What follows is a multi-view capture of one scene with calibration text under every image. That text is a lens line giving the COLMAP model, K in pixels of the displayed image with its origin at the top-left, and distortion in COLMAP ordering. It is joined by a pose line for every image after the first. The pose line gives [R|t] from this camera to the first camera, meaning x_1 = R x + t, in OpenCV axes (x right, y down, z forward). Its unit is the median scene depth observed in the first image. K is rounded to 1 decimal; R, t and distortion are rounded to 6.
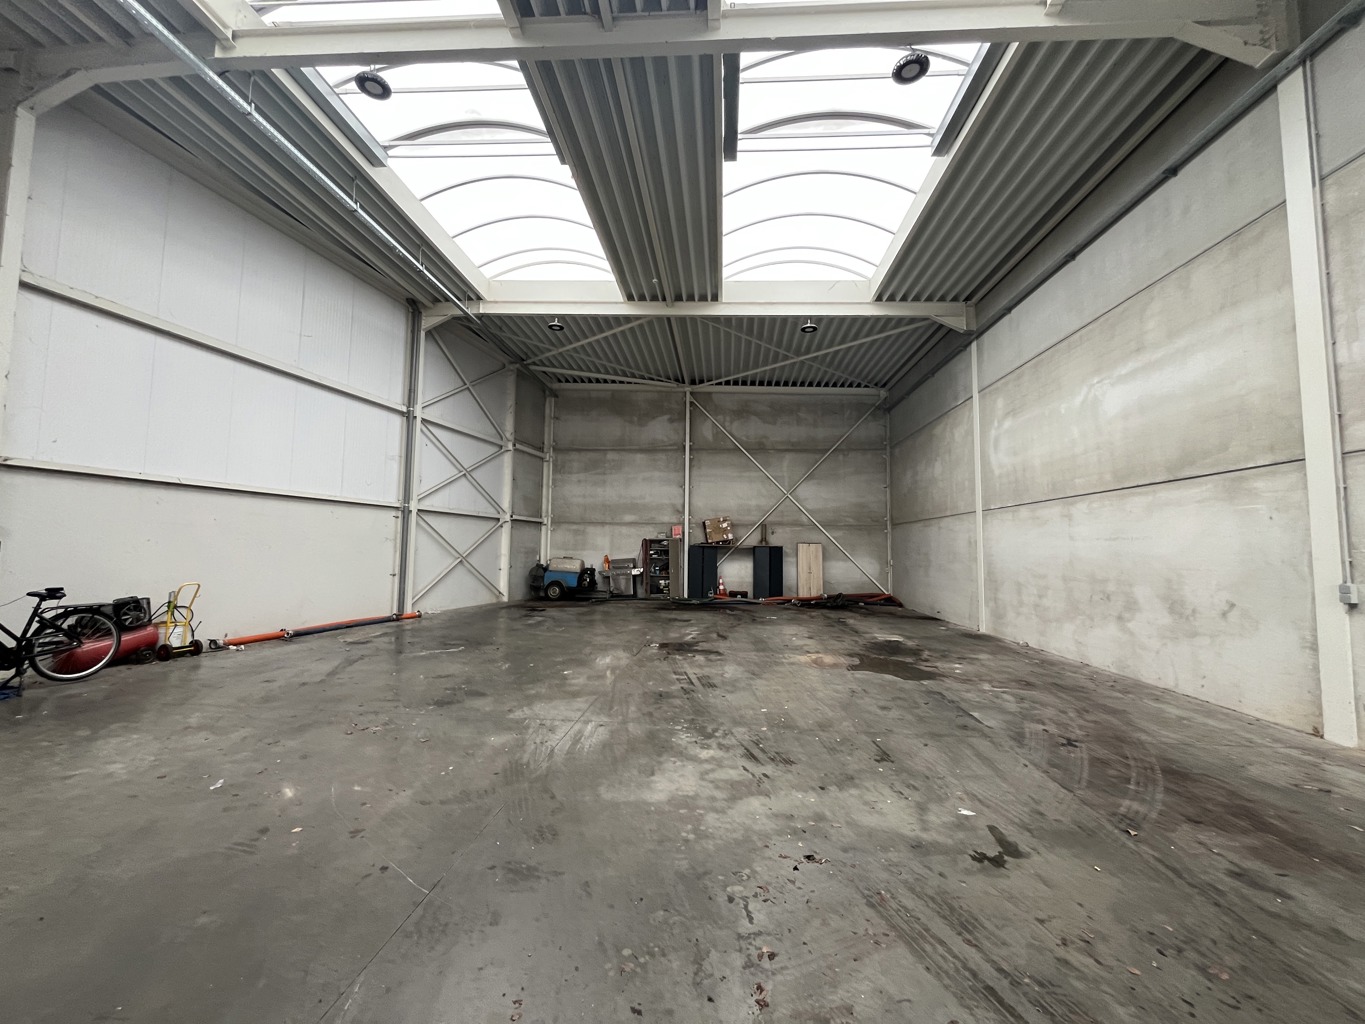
lens RADIAL K [[551.1, 0, 678.4], [0, 551.1, 512.1], [0, 0, 1]] dist [-0.004556, -0.000713]
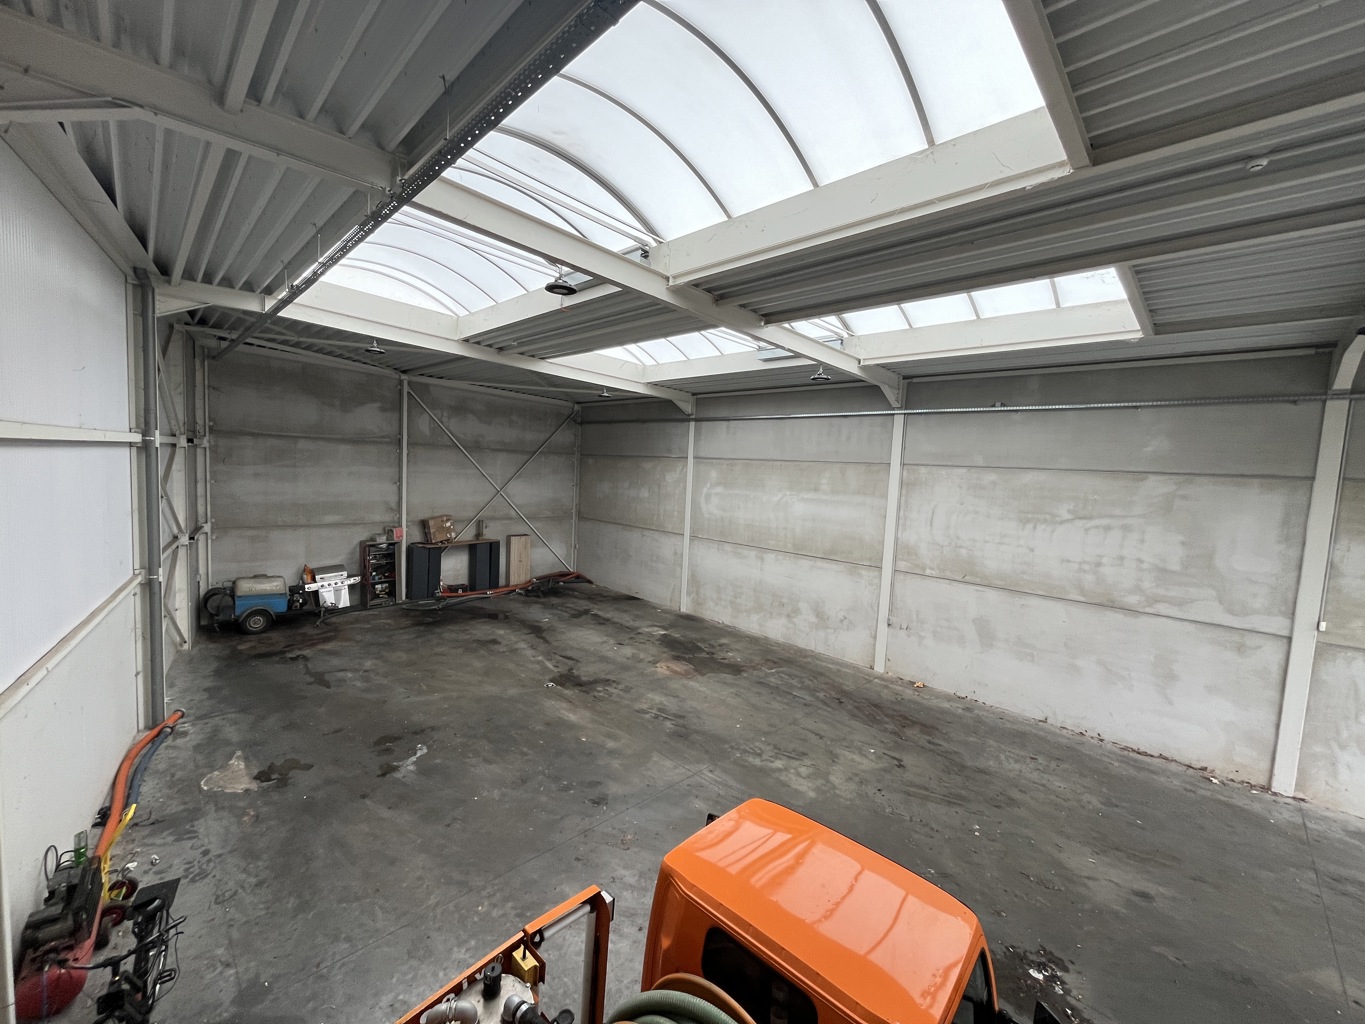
lens RADIAL K [[551.1, 0, 681.7], [0, 551.1, 510.9], [0, 0, 1]] dist [-0.004556, -0.000713]
pose [[0.637640, -0.043550, 0.769102, -0.438878], [-0.096847, 0.985947, 0.136121, -0.188071], [-0.764222, -0.161282, 0.624462, 0.039018]]
